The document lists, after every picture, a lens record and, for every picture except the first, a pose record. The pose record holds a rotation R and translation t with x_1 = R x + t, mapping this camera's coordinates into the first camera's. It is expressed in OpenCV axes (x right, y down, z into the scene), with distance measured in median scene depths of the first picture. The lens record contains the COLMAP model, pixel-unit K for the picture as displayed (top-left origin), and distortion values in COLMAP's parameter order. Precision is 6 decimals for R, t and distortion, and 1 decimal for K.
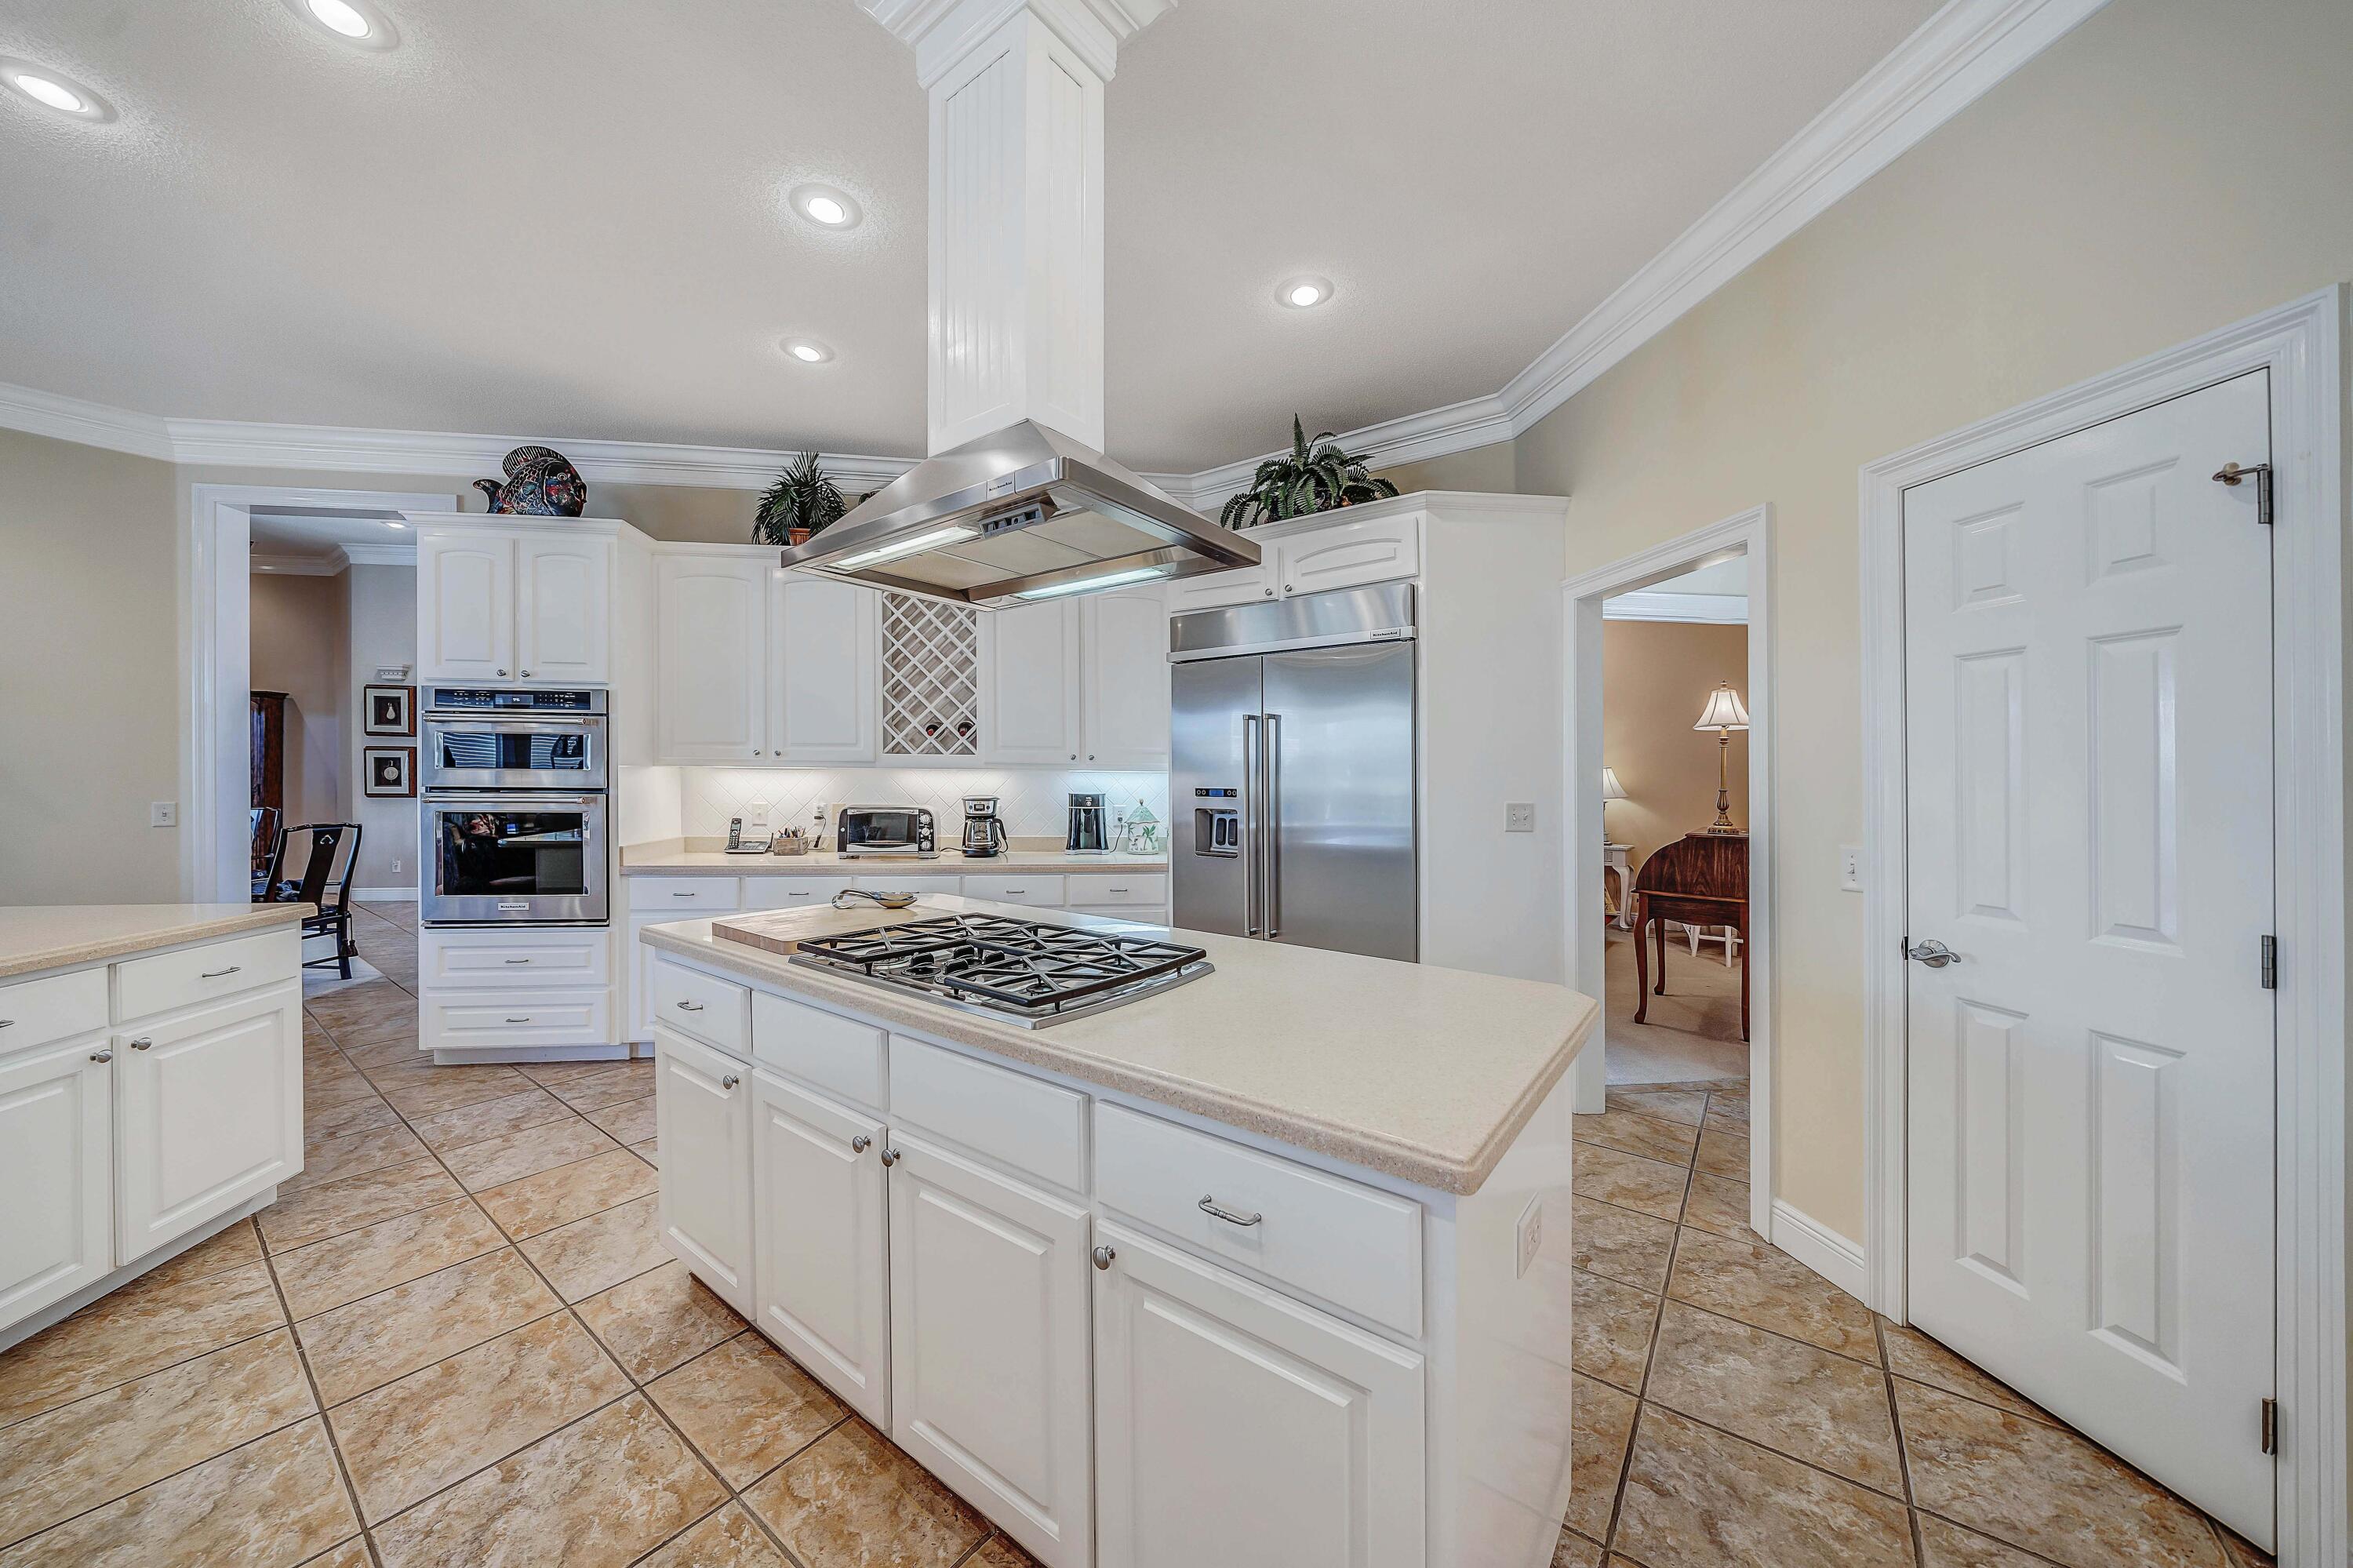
lens RADIAL K [[817.6, 0, 1164.3], [0, 817.6, 812.4], [0, 0, 1]] dist [0.000441, -0.000050]
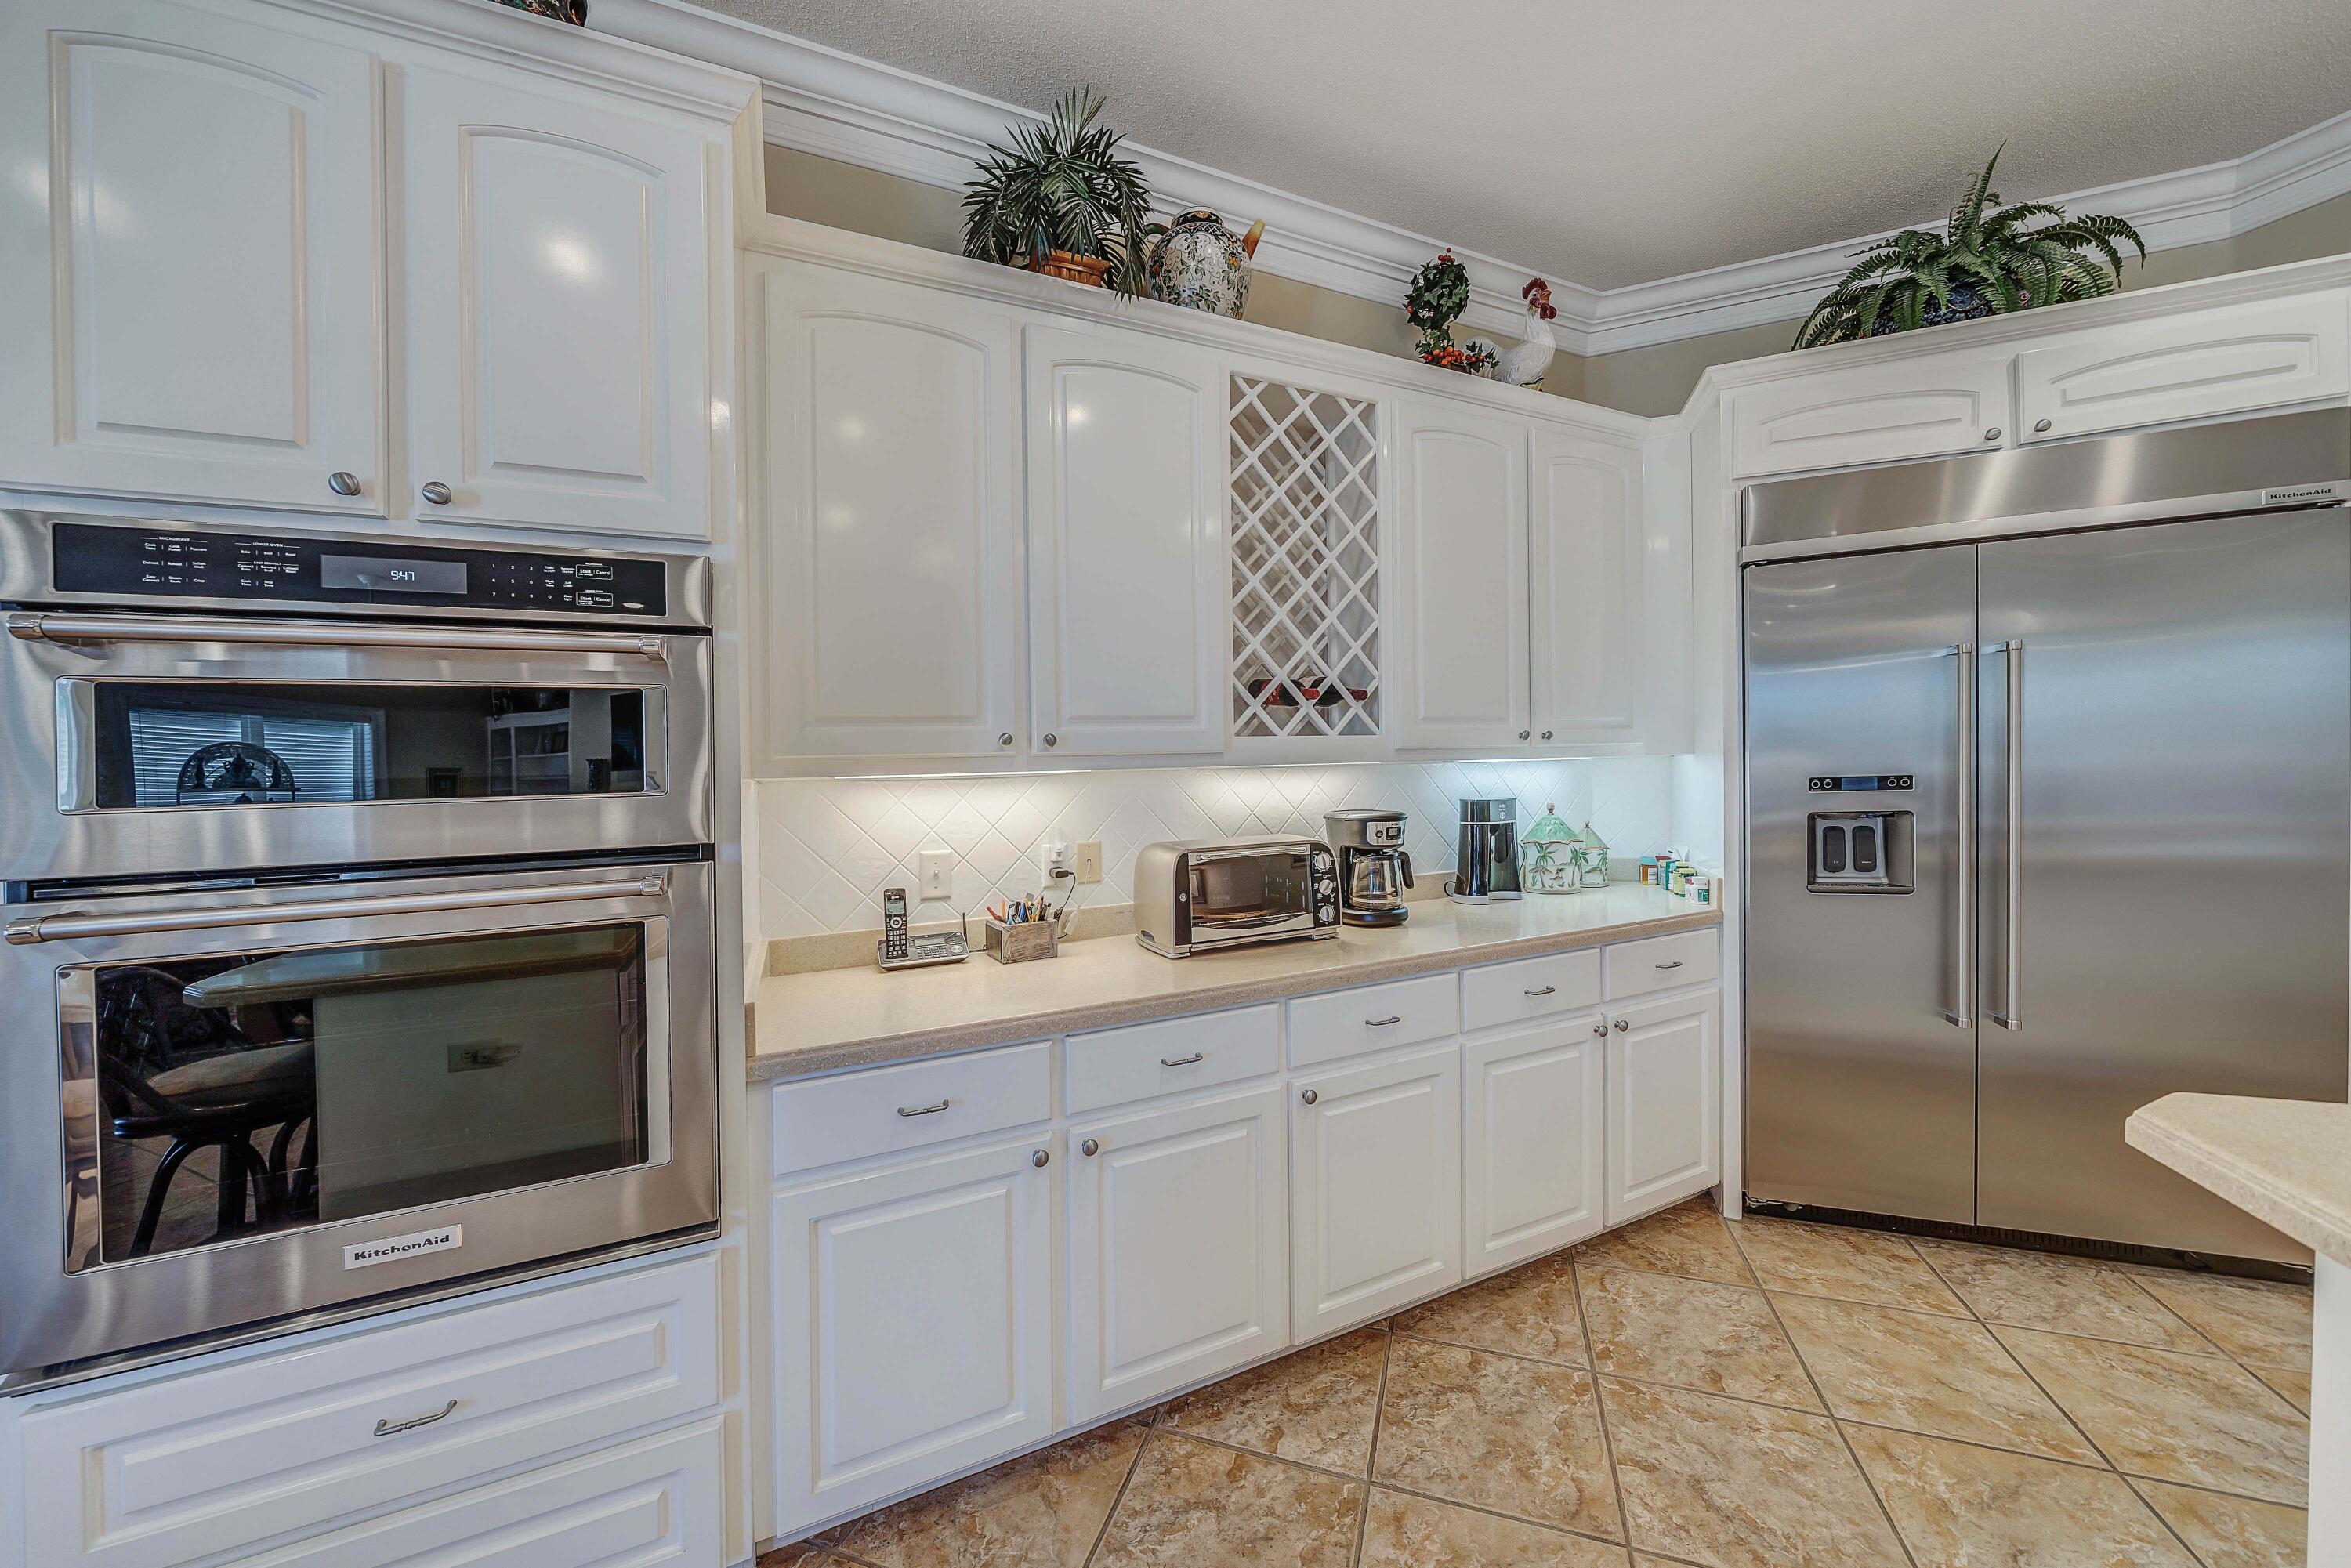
lens RADIAL K [[801.4, 0, 1172.4], [0, 801.4, 797.9], [0, 0, 1]] dist [-0.008603, -0.000257]
pose [[0.957264, -0.047962, 0.285210, -0.542599], [0.054812, 0.998367, -0.016077, -0.030199], [-0.283973, 0.031023, 0.958330, 0.570057]]
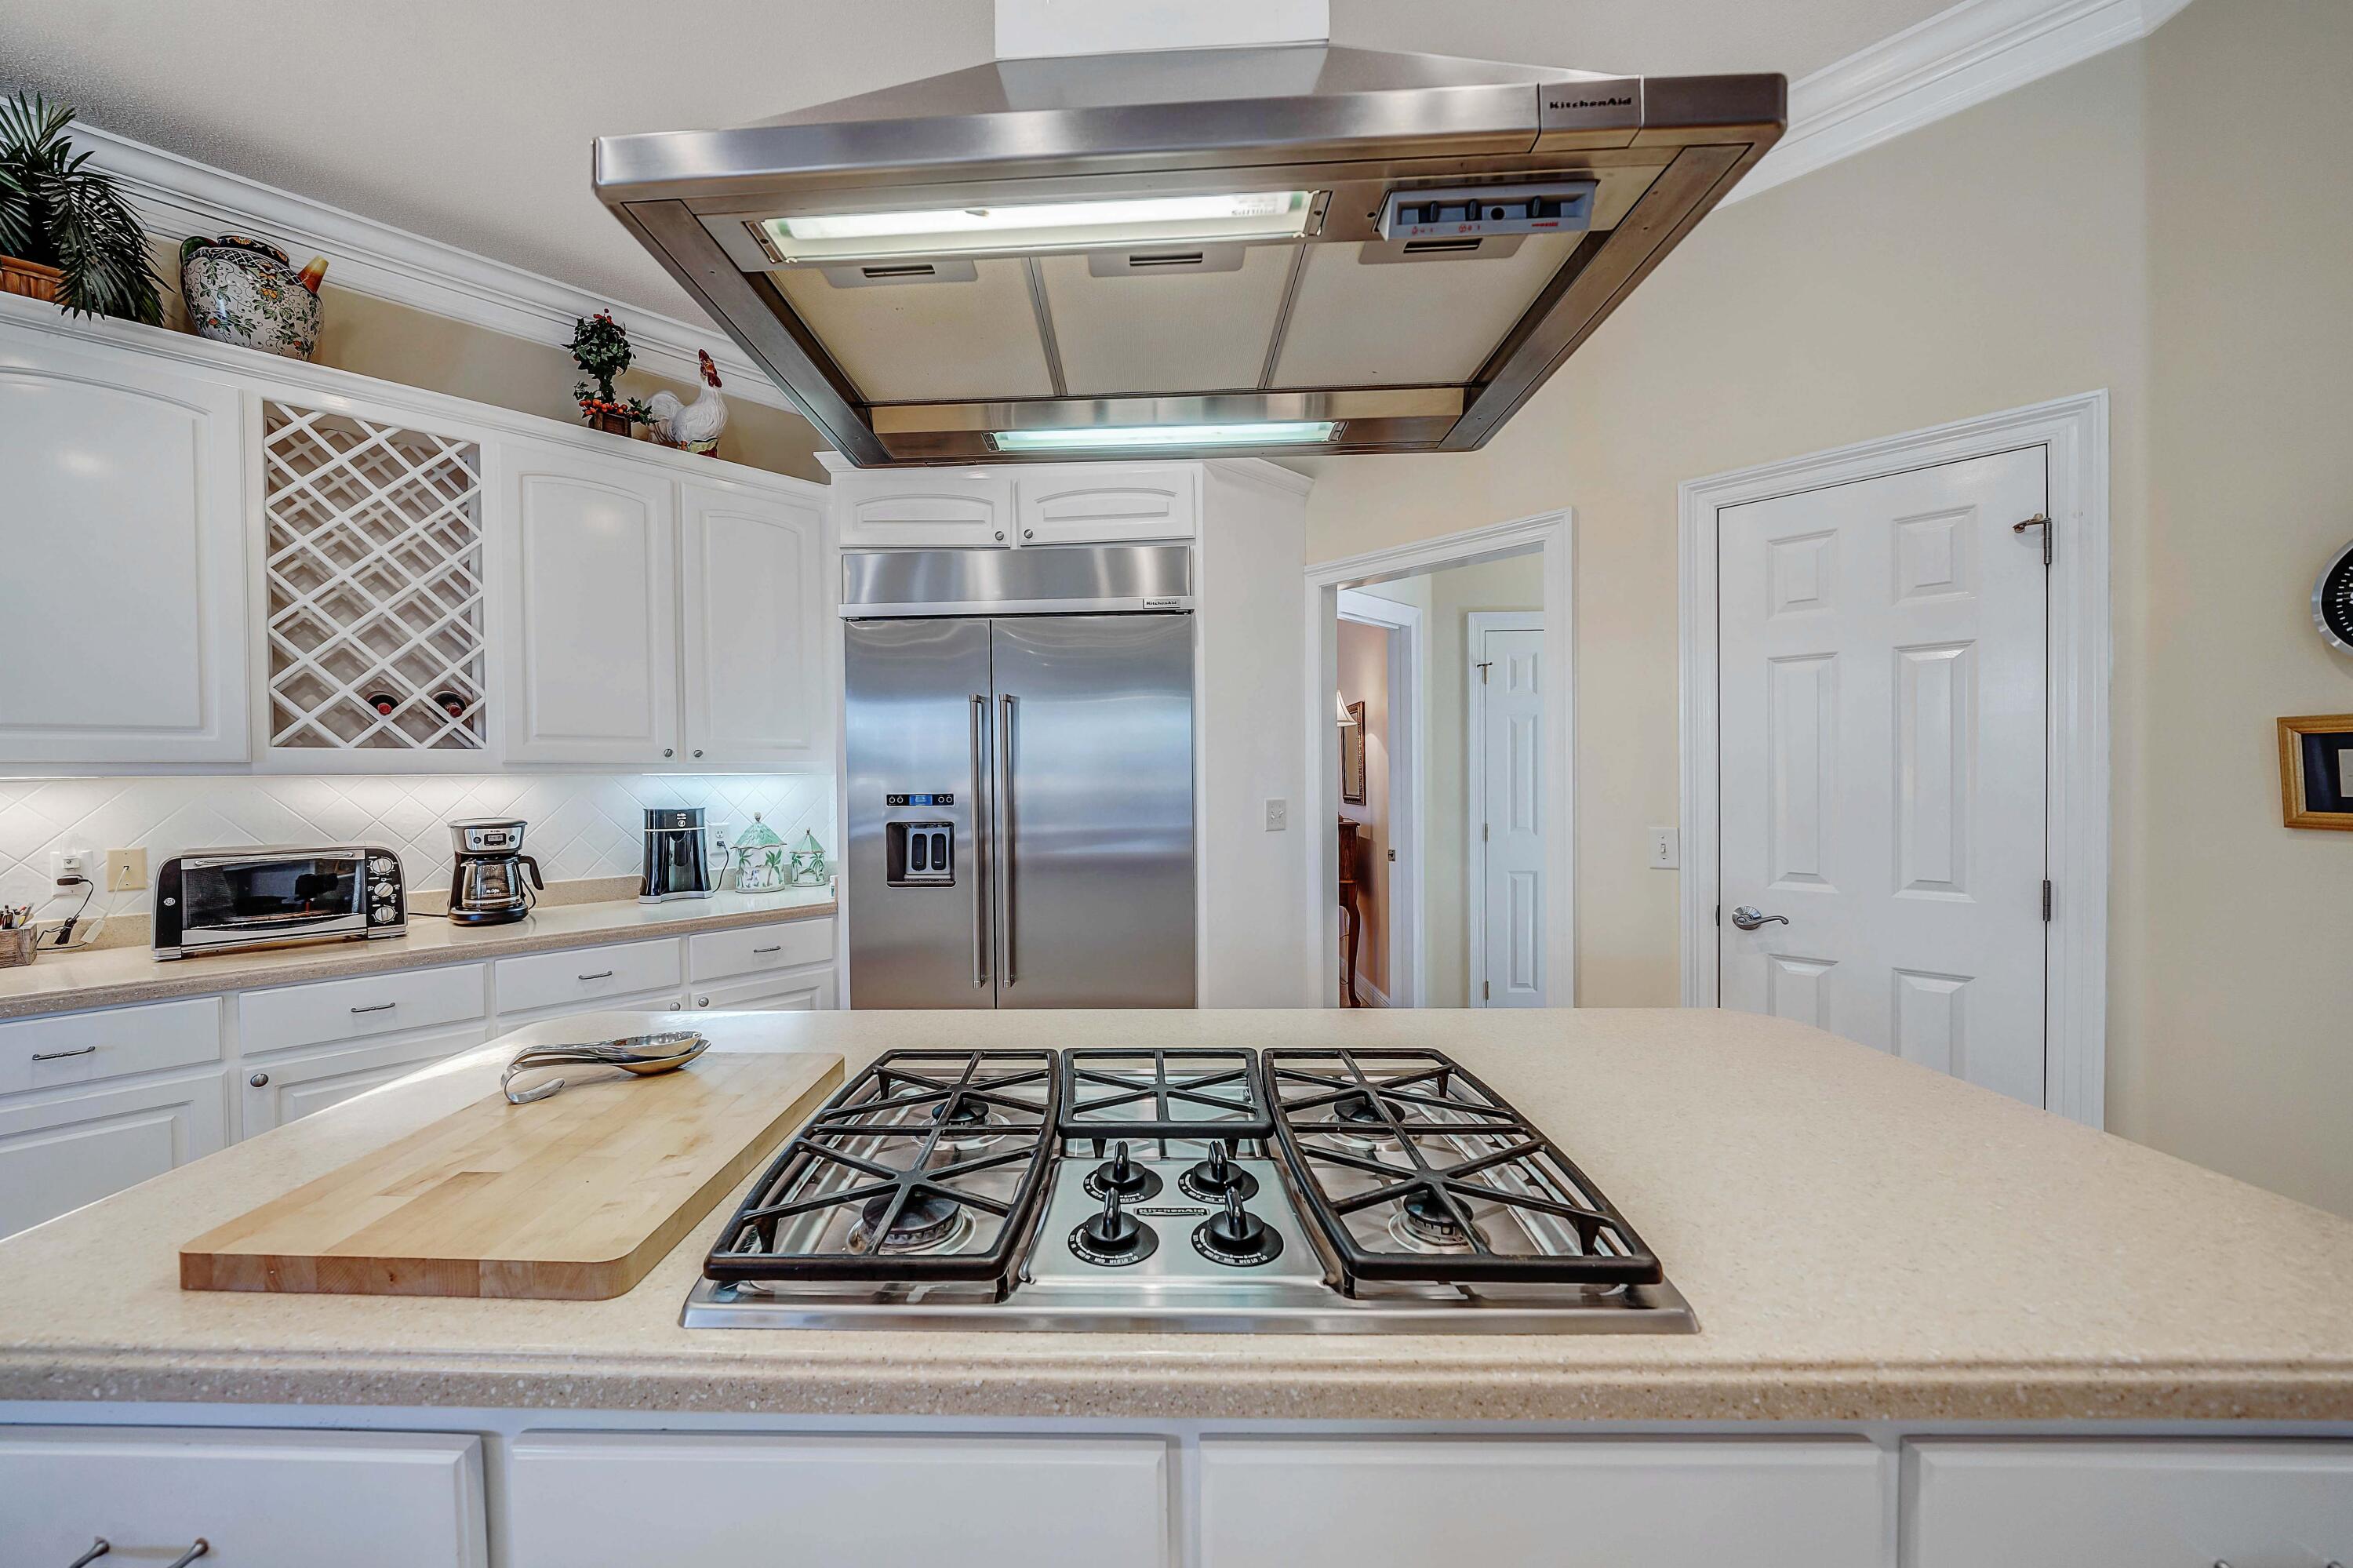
lens RADIAL K [[850.6, 0, 1111.9], [0, 850.6, 803.9], [0, 0, 1]] dist [-0.002312, -0.000236]
pose [[0.817110, -0.037658, 0.575251, -0.226693], [0.044102, 0.999023, 0.002755, -0.014366], [-0.574793, 0.023119, 0.817972, 0.262047]]
